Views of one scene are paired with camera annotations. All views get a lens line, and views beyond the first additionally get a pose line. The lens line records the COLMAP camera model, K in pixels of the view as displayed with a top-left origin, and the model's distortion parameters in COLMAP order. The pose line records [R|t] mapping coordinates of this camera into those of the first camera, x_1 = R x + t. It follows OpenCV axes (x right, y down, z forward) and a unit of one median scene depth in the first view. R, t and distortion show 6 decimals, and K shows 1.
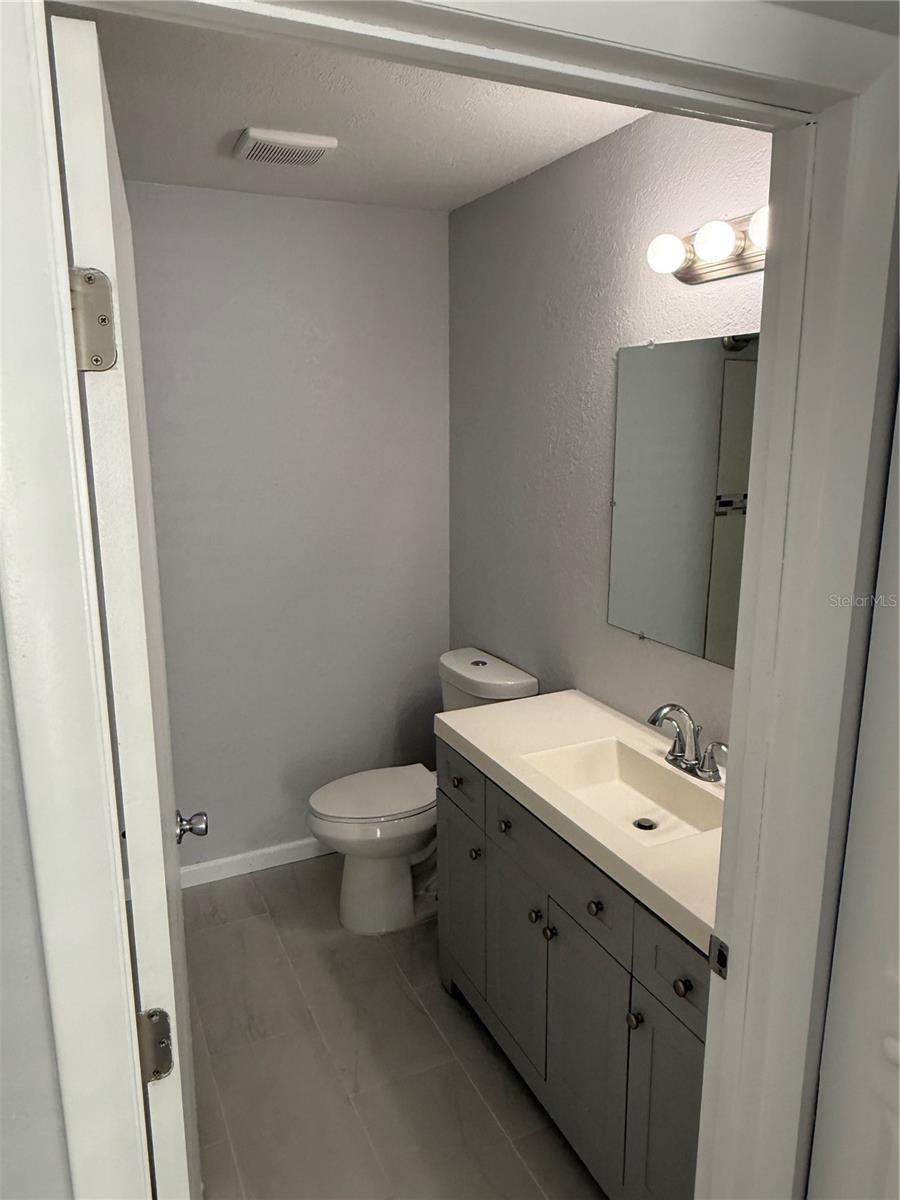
lens RADIAL K [[832.6, 0, 449.4], [0, 832.6, 599.5], [0, 0, 1]] dist [0.002413, 0.008195]
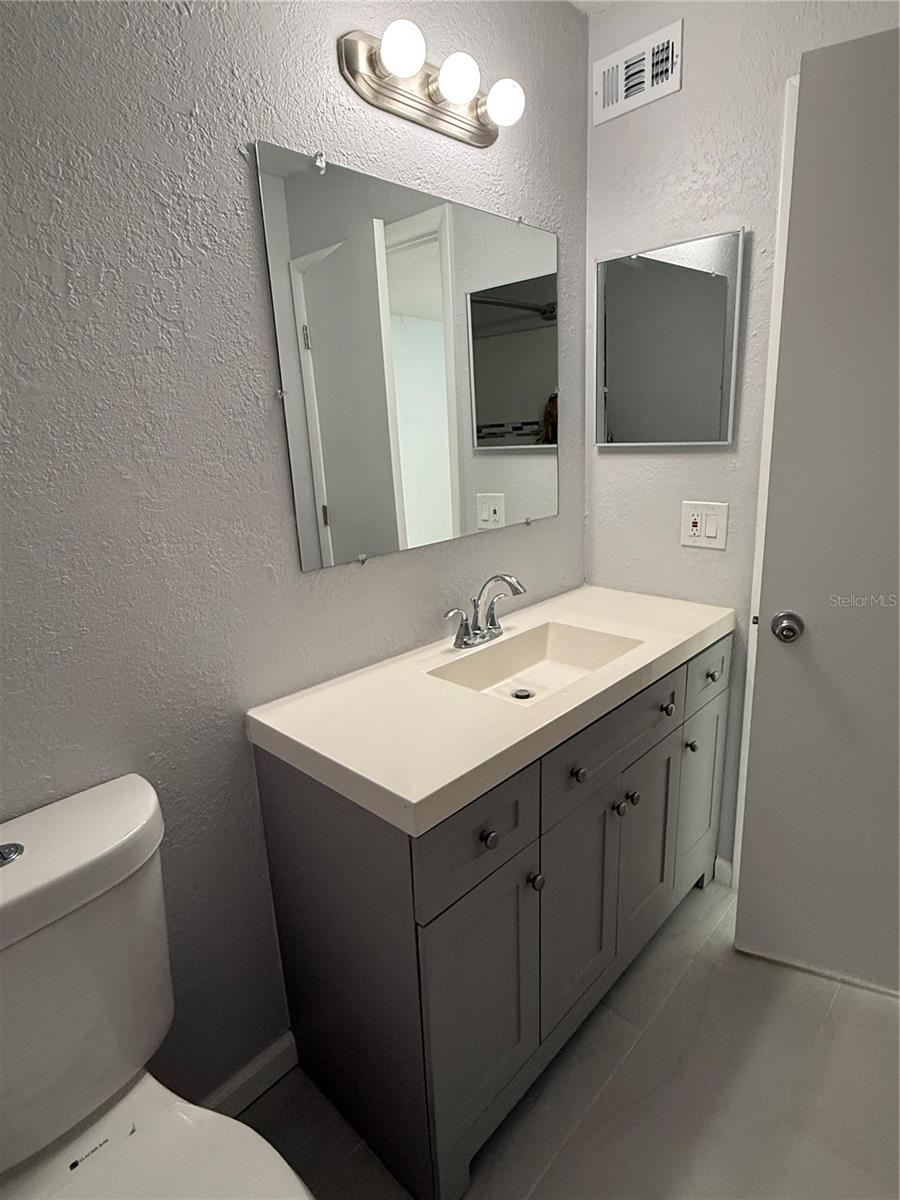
lens RADIAL K [[634.4, 0, 447.9], [0, 634.4, 595.9], [0, 0, 1]] dist [-0.004666, -0.000772]
pose [[-0.346012, -0.224623, 0.910945, -0.386723], [0.255652, 0.911607, 0.321892, -0.105997], [-0.902728, 0.344264, -0.258001, 1.161980]]
